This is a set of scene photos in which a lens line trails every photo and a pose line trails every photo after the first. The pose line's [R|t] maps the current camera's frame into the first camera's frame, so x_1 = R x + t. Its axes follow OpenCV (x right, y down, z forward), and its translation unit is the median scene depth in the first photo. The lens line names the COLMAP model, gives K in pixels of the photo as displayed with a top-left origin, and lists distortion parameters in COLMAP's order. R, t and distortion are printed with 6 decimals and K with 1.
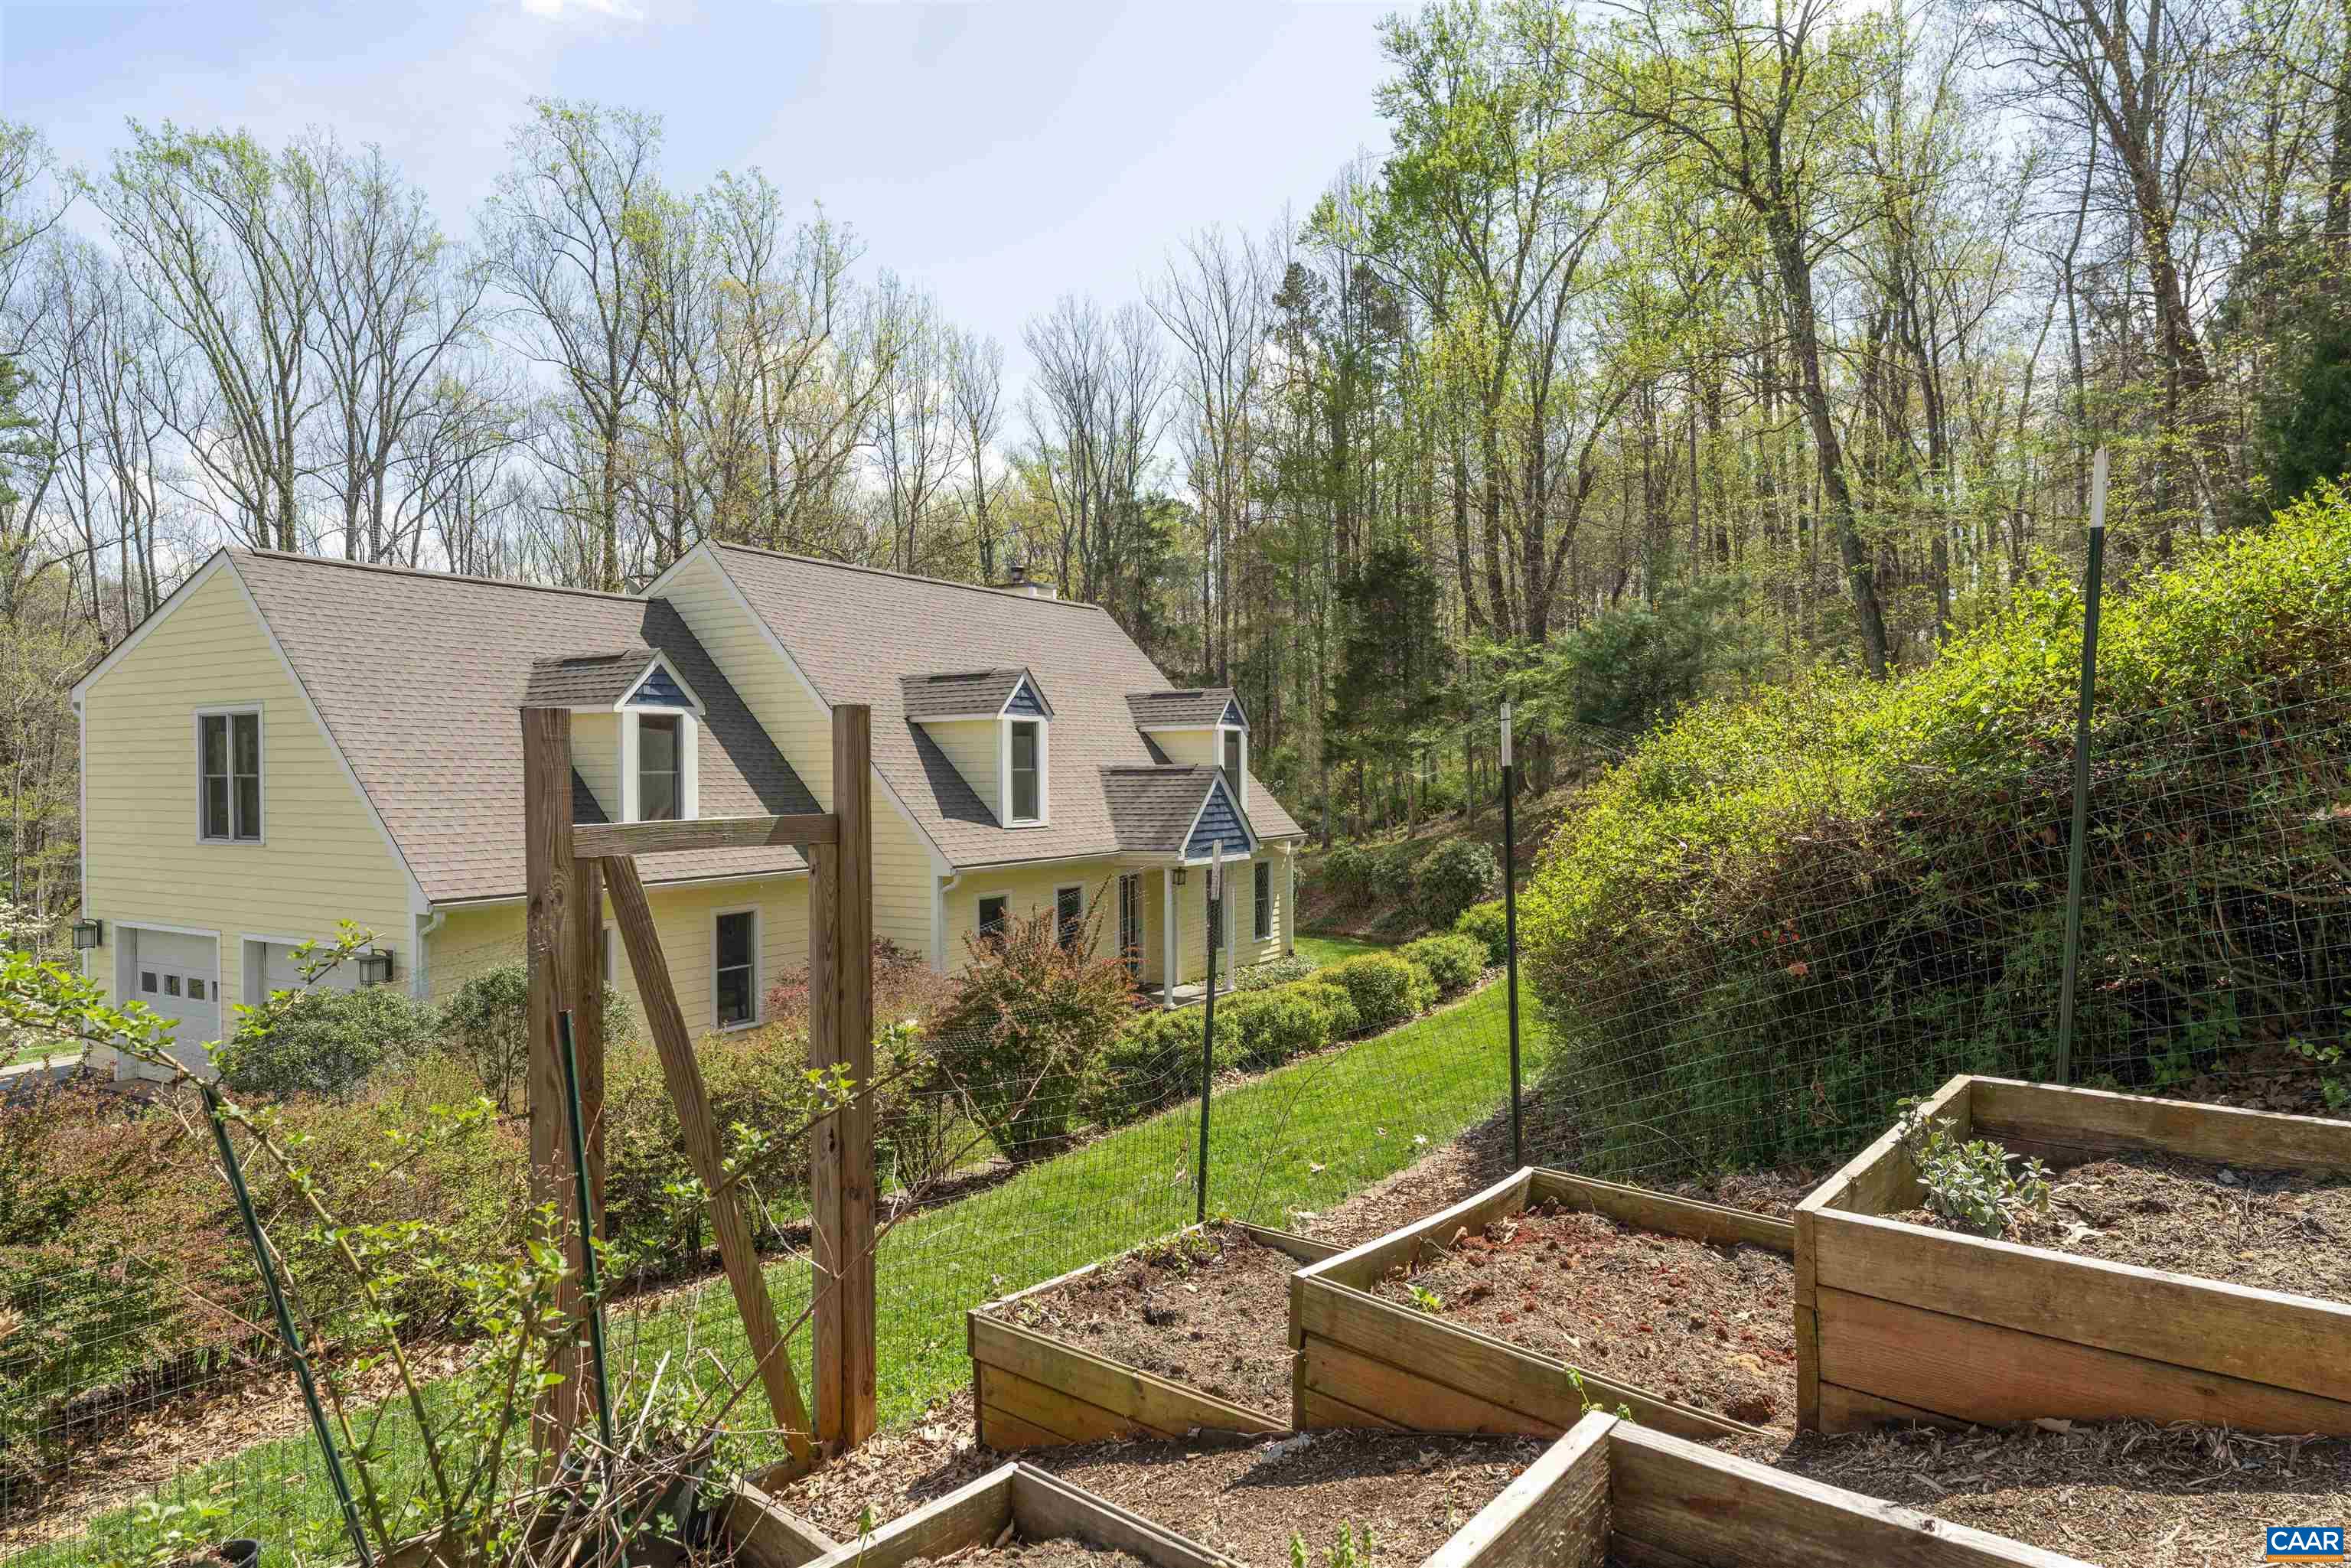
lens RADIAL K [[1412.9, 0, 1176.2], [0, 1412.9, 785.8], [0, 0, 1]] dist [-0.002488, -0.000330]
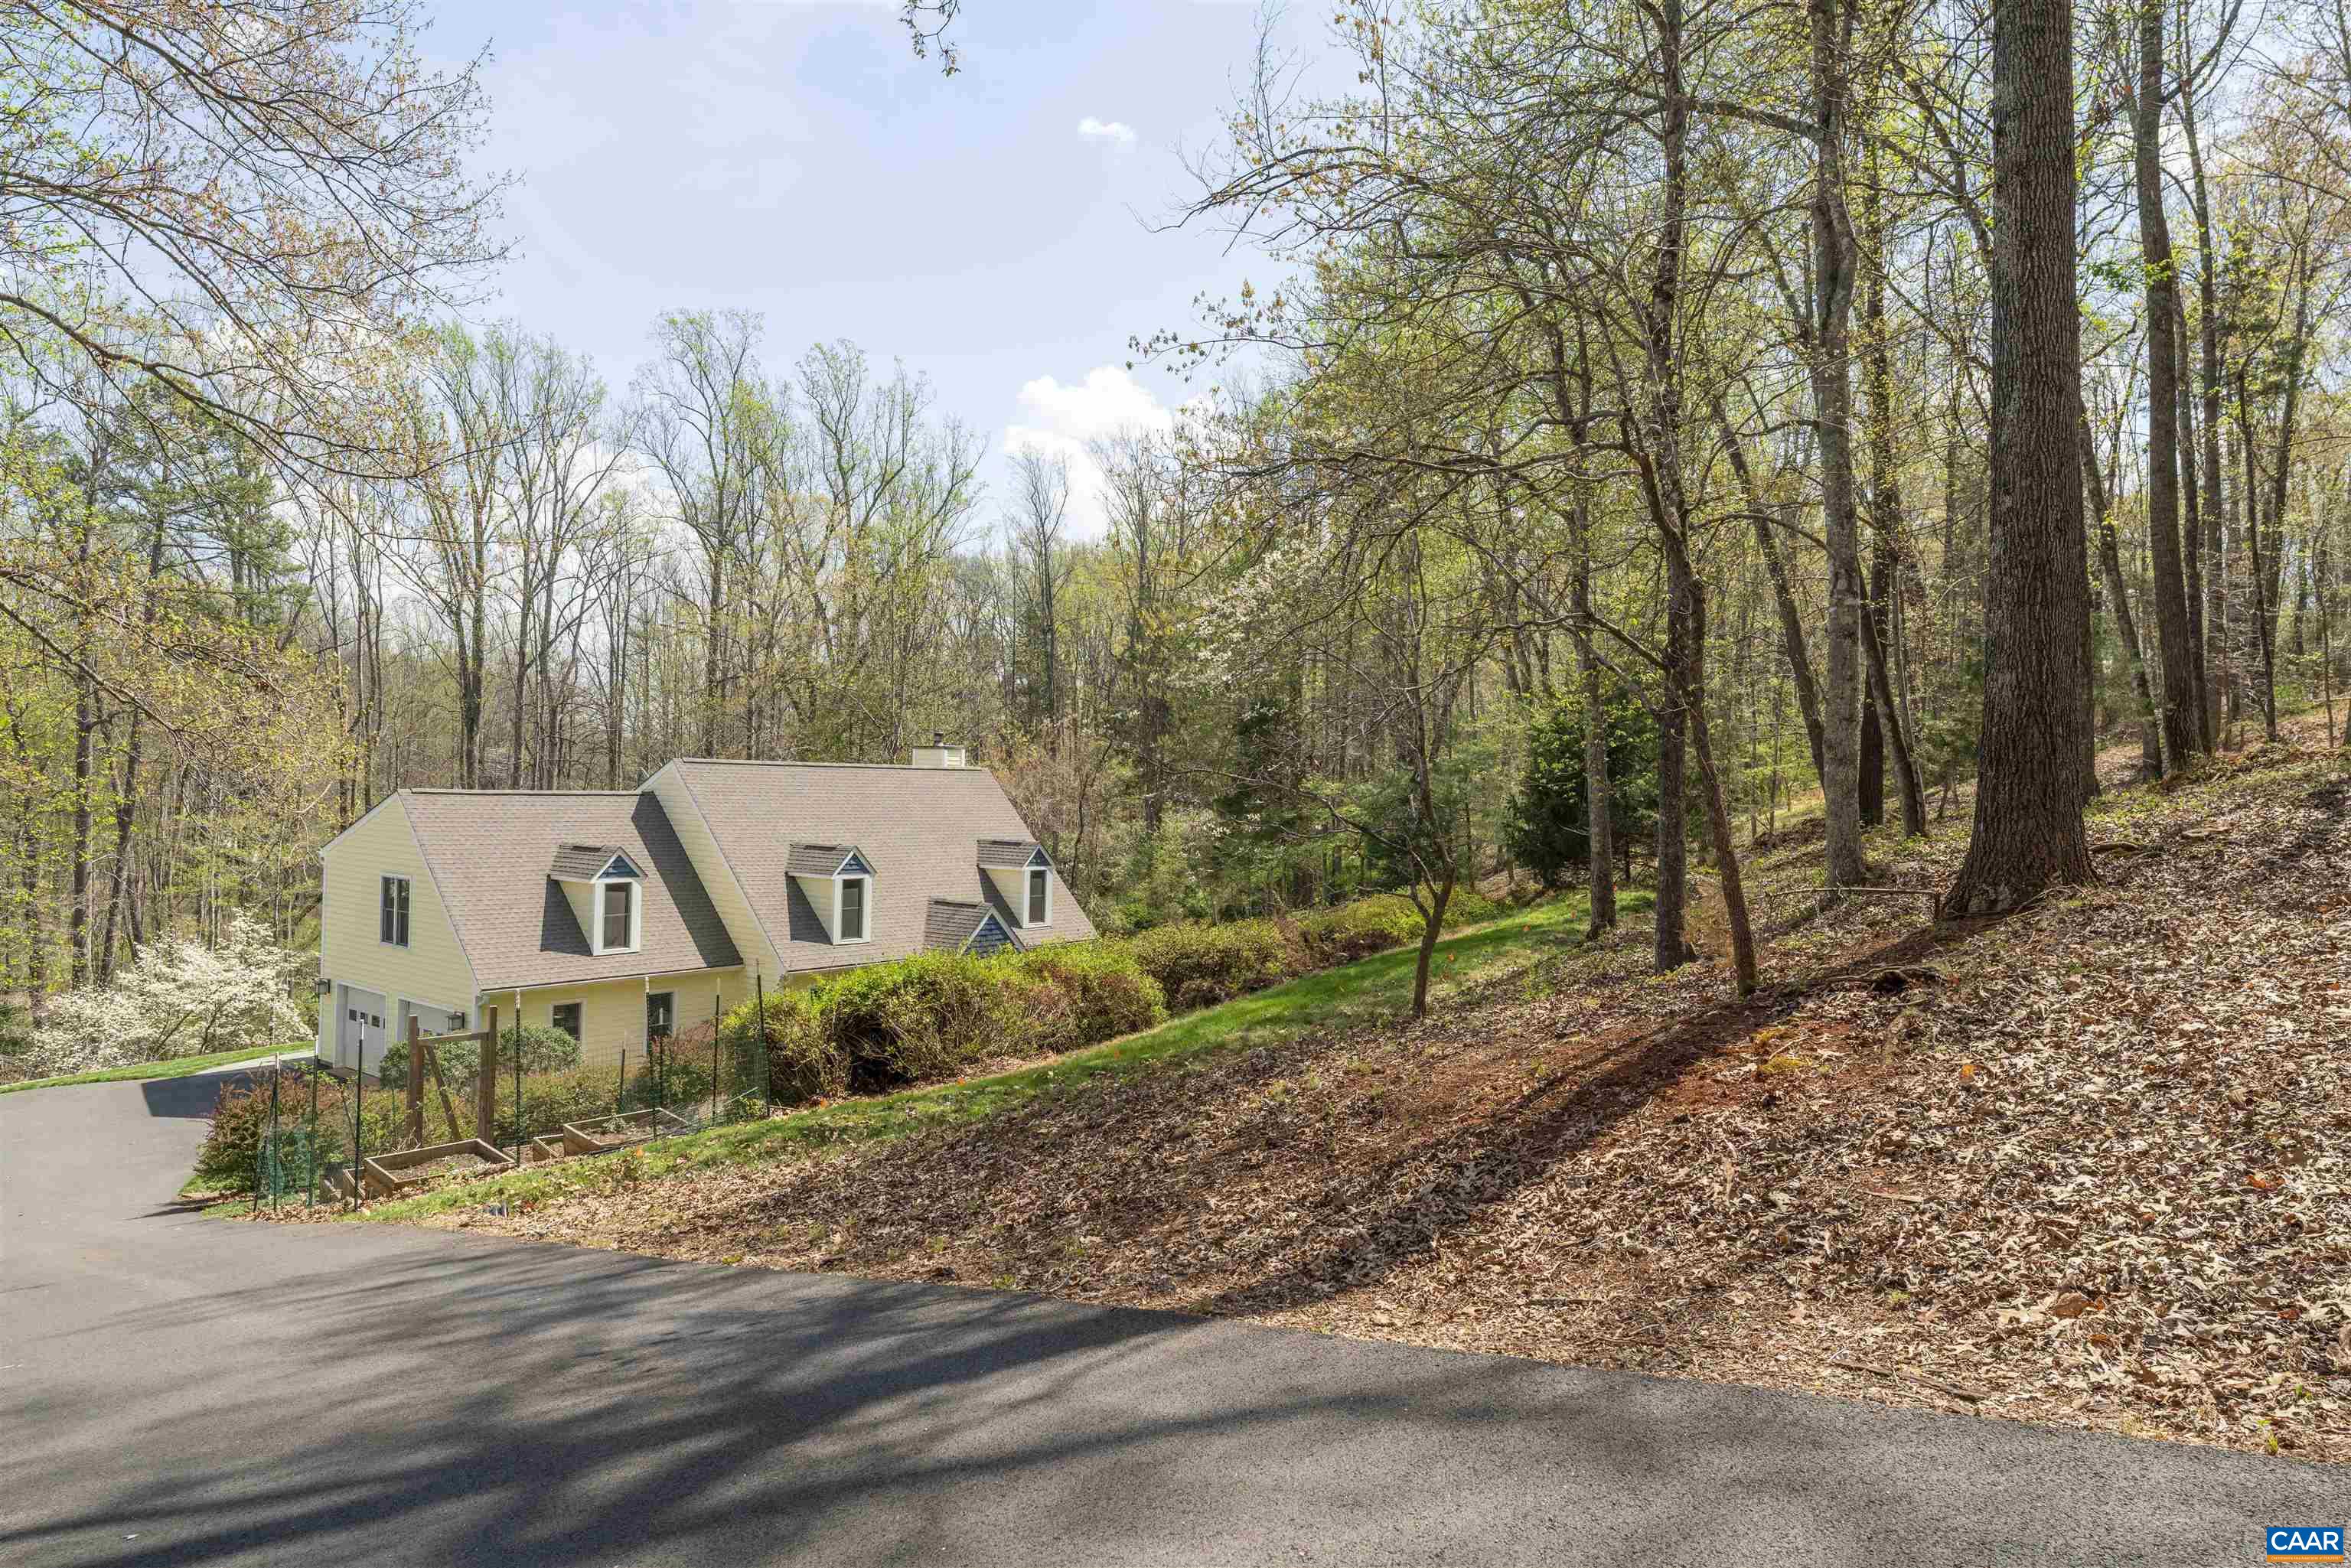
lens RADIAL K [[1495.1, 0, 1175.0], [0, 1495.1, 784.2], [0, 0, 1]] dist [0.005787, 0.000856]
pose [[0.989188, 0.034819, -0.142460, 0.497929], [-0.035422, 0.999371, -0.001699, -0.163501], [0.142311, 0.006727, 0.989799, -0.648959]]
